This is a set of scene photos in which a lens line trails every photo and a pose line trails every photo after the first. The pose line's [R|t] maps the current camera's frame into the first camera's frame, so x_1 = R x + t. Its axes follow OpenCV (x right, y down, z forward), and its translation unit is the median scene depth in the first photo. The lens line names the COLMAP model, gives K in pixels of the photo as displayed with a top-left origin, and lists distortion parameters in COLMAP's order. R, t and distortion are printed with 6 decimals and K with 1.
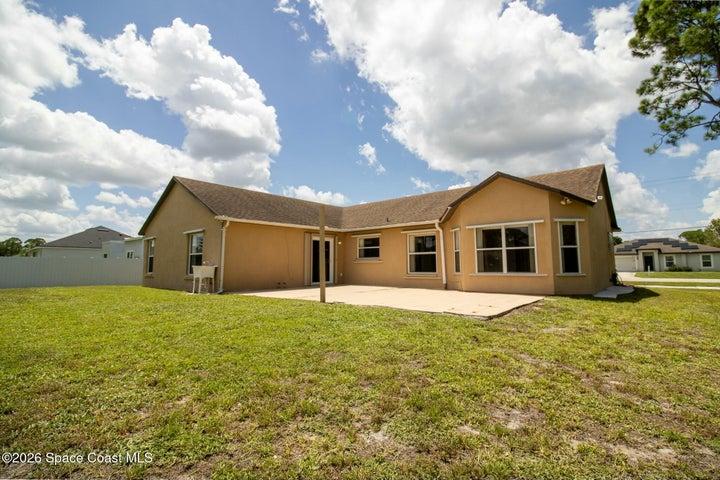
lens RADIAL K [[334.7, 0, 359.7], [0, 334.7, 240.6], [0, 0, 1]] dist [-0.011908, -0.002581]
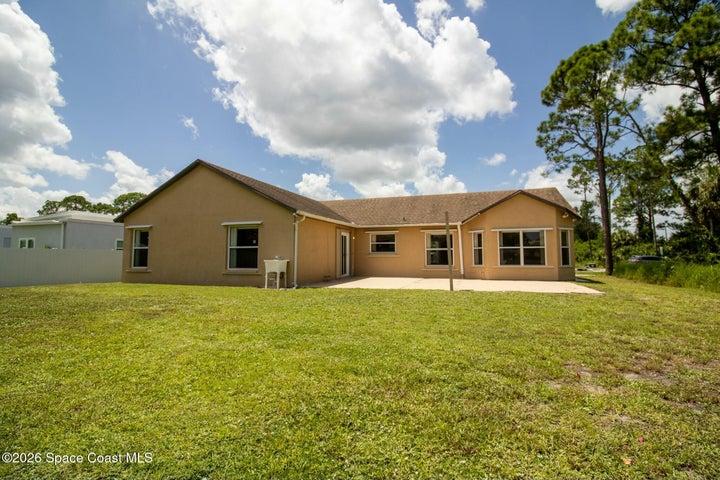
lens RADIAL K [[334.7, 0, 363.4], [0, 334.7, 242.7], [0, 0, 1]] dist [-0.011908, -0.002581]
pose [[0.926717, 0.018902, 0.375285, -0.542752], [-0.031165, 0.999159, 0.026634, -0.009080], [-0.374466, -0.036378, 0.926527, -0.006044]]
